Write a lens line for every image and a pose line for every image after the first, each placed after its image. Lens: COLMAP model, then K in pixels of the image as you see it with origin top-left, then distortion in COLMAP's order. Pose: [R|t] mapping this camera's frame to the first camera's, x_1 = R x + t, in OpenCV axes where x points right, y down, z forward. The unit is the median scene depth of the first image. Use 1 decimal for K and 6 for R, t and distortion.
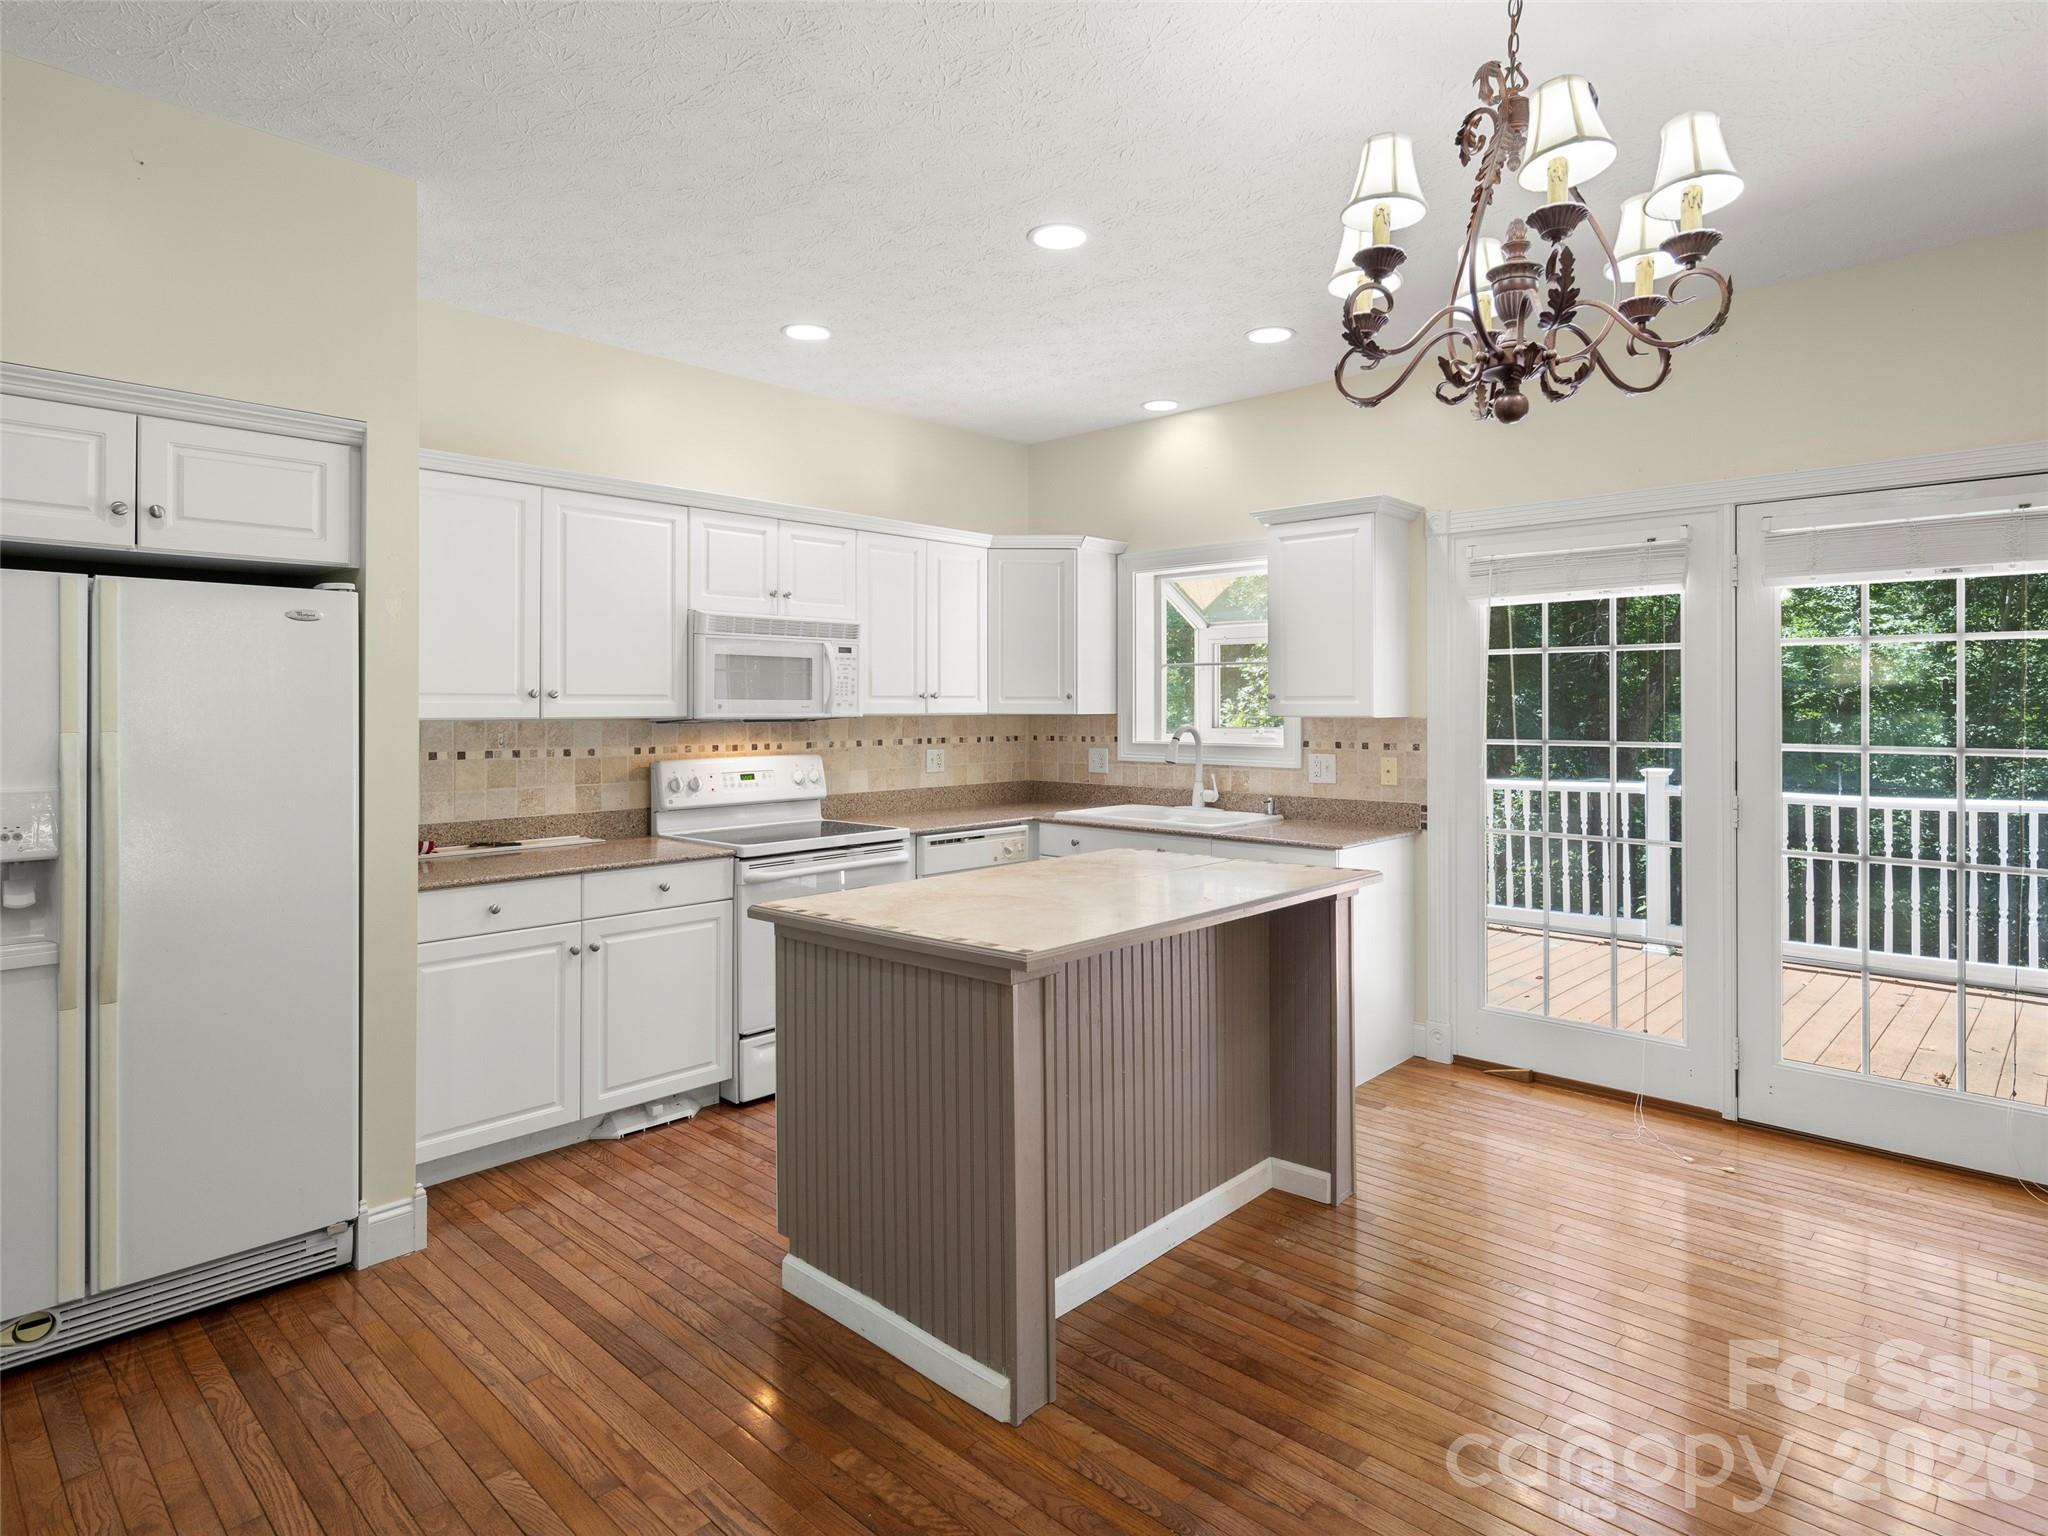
lens RADIAL K [[1131.6, 0, 1029.9], [0, 1131.6, 707.1], [0, 0, 1]] dist [0.001303, -0.000049]
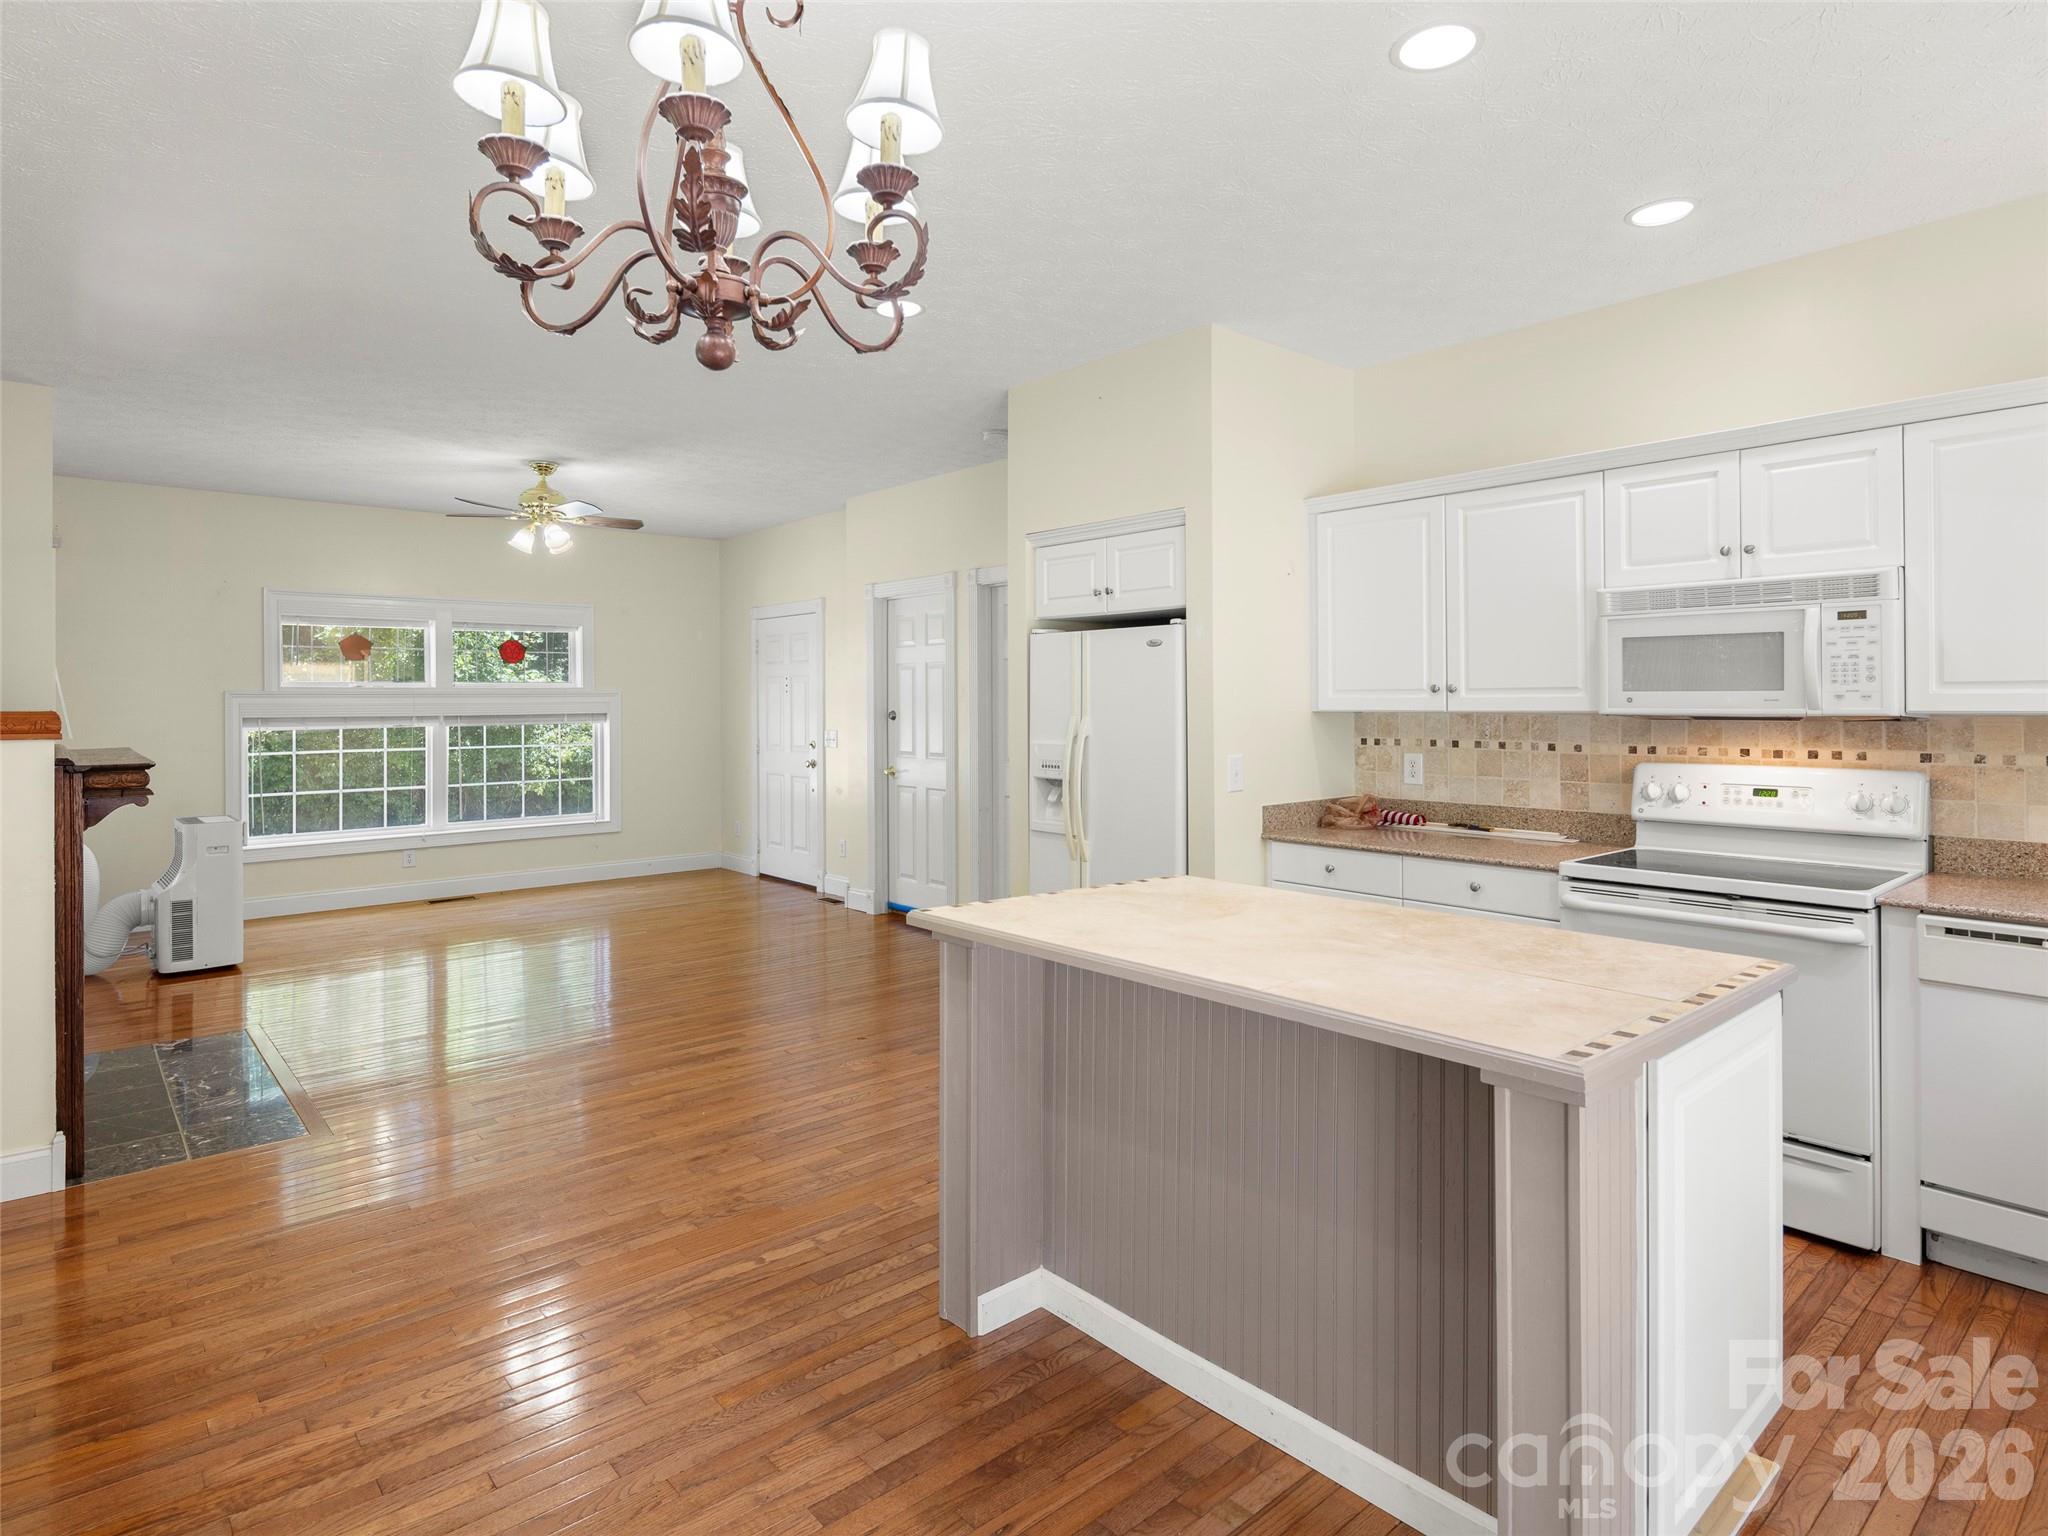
lens RADIAL K [[1131.6, 0, 1029.9], [0, 1131.6, 707.1], [0, 0, 1]] dist [0.001303, -0.000049]
pose [[-0.100176, 0.007343, -0.994943, 0.614079], [0.003773, 0.999968, 0.007000, -0.002932], [0.994963, -0.003053, -0.100201, 0.651105]]
